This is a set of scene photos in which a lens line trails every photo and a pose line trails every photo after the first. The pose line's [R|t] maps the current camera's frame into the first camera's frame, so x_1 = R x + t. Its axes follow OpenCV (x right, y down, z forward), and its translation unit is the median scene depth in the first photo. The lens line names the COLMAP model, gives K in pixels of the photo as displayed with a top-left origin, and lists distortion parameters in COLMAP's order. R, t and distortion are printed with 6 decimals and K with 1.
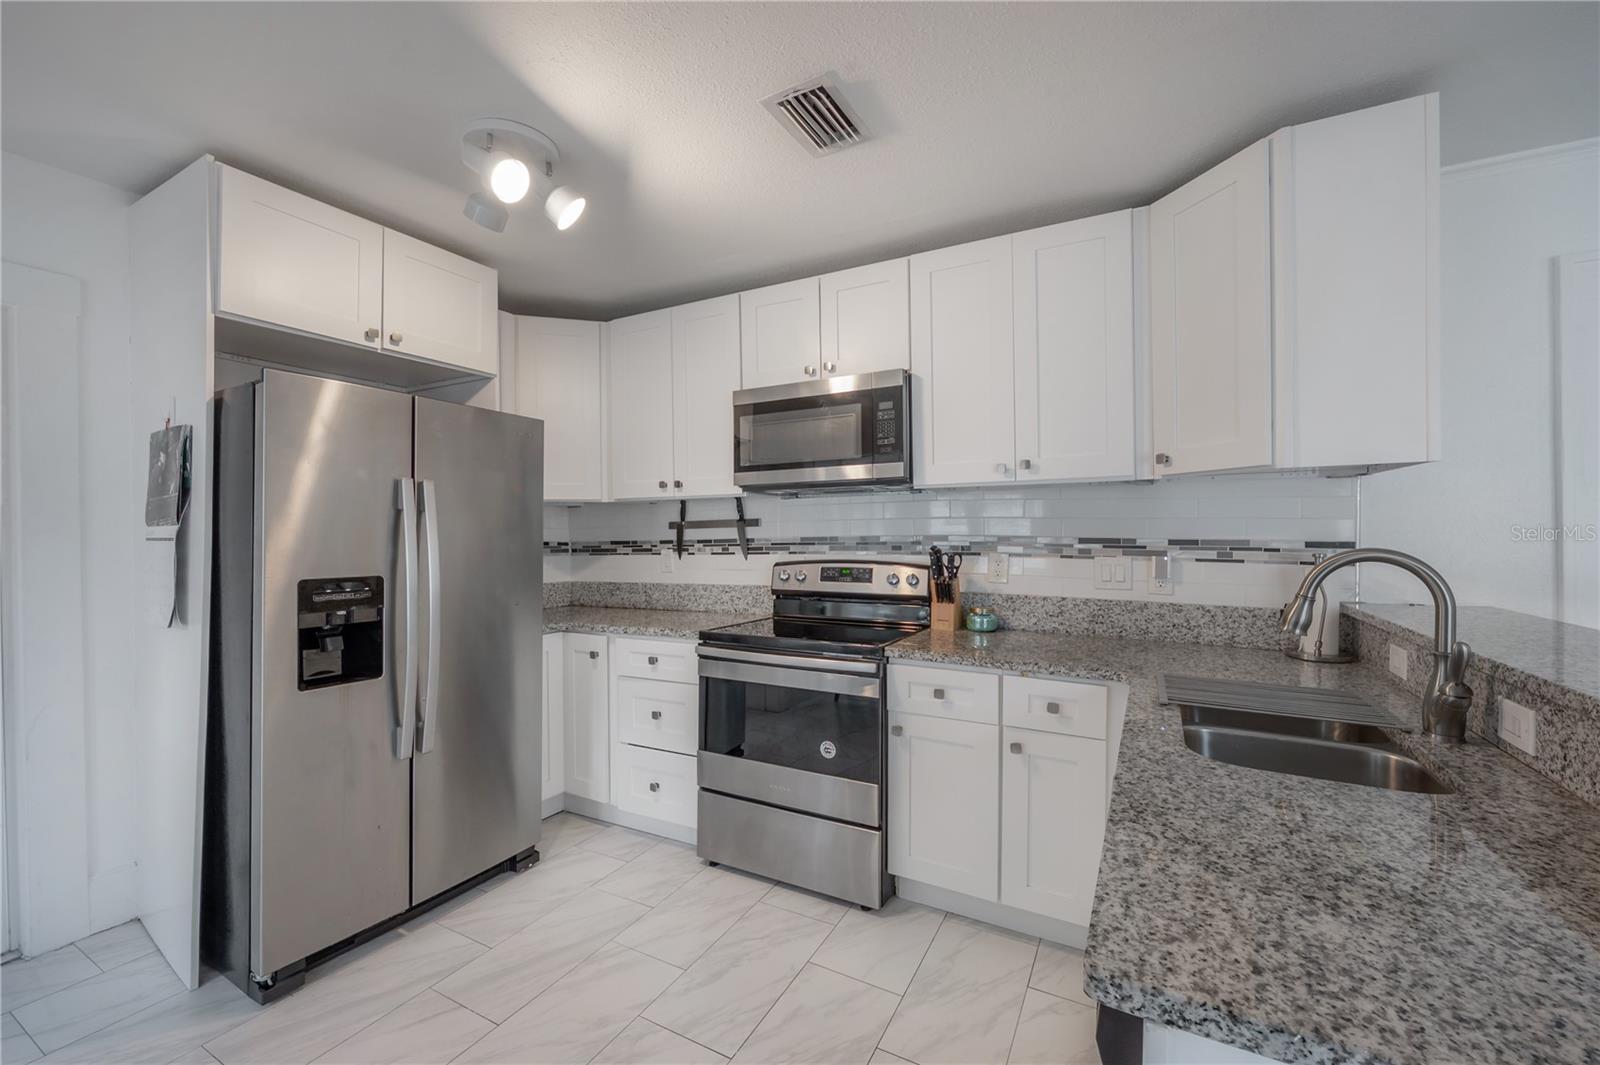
lens RADIAL K [[640.7, 0, 800.0], [0, 640.7, 532.5], [0, 0, 1]] dist [-0.001605, -0.000139]
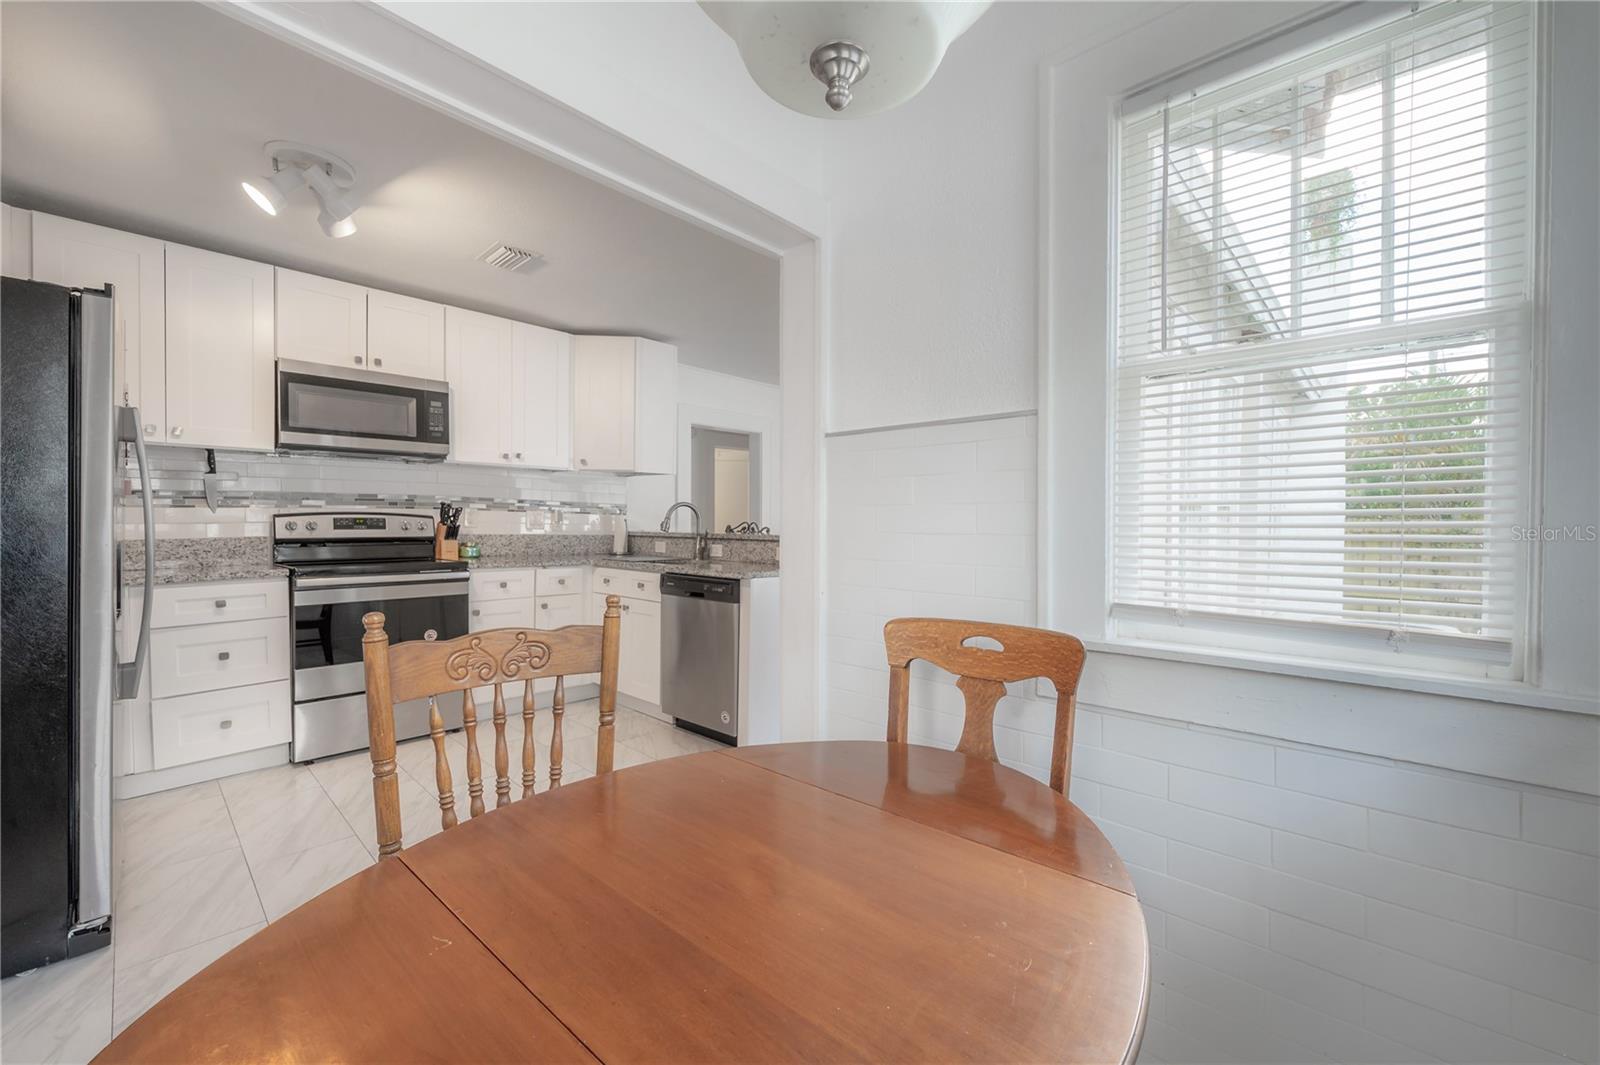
lens RADIAL K [[651.5, 0, 807.5], [0, 651.5, 522.2], [0, 0, 1]] dist [-0.001614, -0.000090]
pose [[0.238942, 0.003863, 0.971026, -1.061446], [-0.009727, 0.999951, -0.001585, 0.062614], [-0.970985, -0.009067, 0.238968, -0.175989]]
